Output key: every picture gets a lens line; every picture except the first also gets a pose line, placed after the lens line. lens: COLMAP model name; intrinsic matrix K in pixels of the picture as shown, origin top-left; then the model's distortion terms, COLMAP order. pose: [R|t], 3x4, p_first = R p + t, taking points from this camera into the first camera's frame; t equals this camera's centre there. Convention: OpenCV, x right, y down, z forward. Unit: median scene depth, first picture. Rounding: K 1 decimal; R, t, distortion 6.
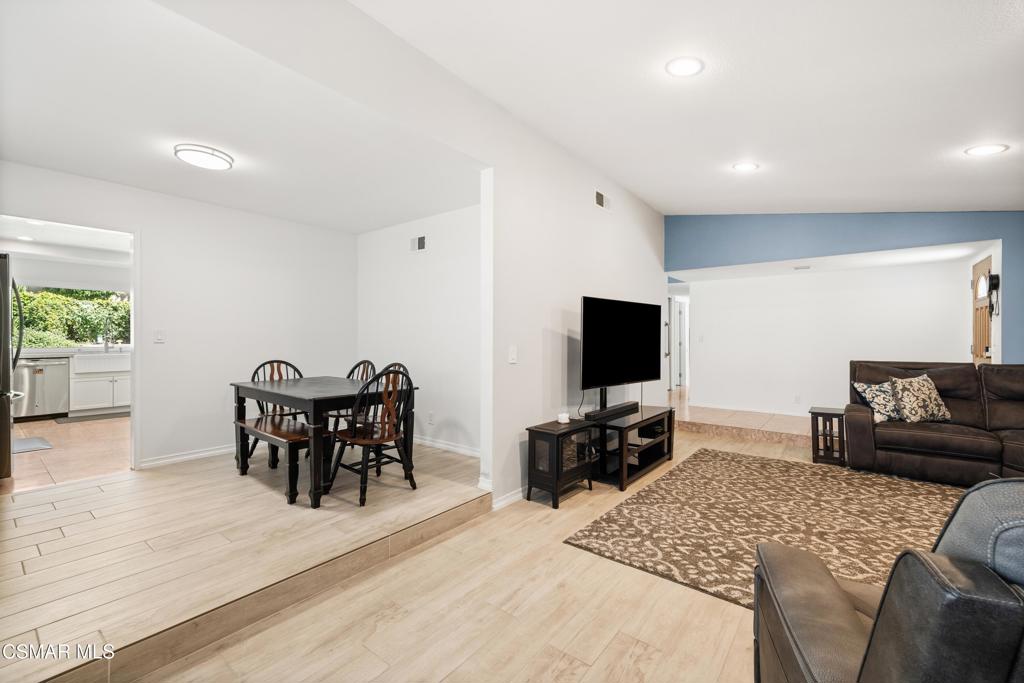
lens RADIAL K [[429.3, 0, 517.3], [0, 429.3, 339.8], [0, 0, 1]] dist [0.000663, 0.000355]
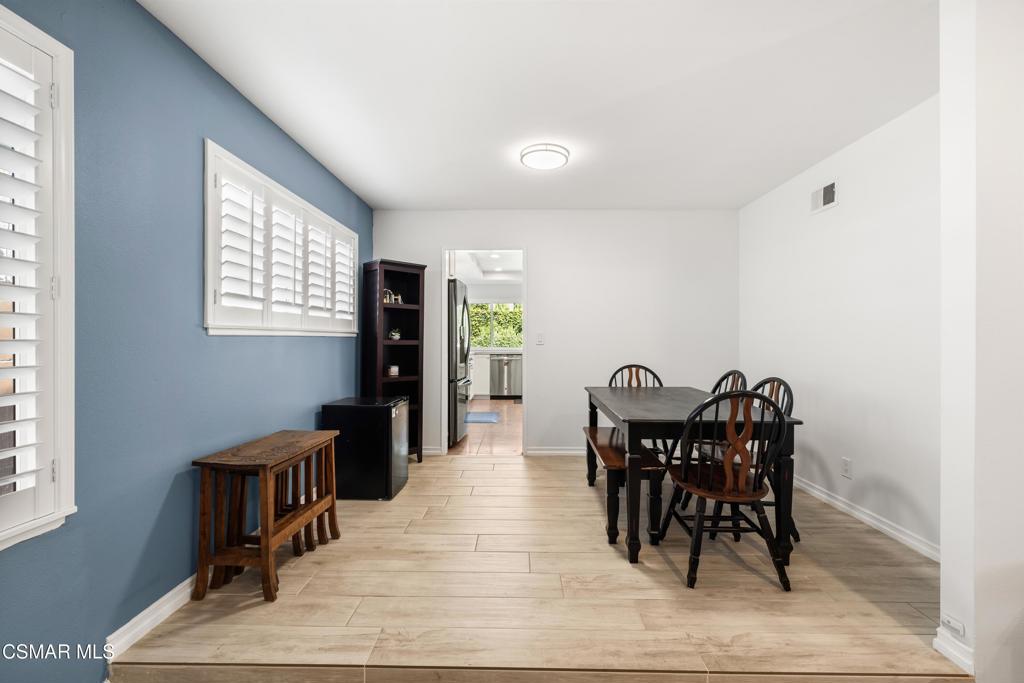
lens RADIAL K [[429.3, 0, 517.3], [0, 429.3, 339.8], [0, 0, 1]] dist [0.000663, 0.000355]
pose [[0.607113, 0.000654, -0.794615, 0.008518], [-0.008666, 0.999946, -0.005797, 0.002737], [0.794568, 0.010406, 0.607085, 0.297183]]
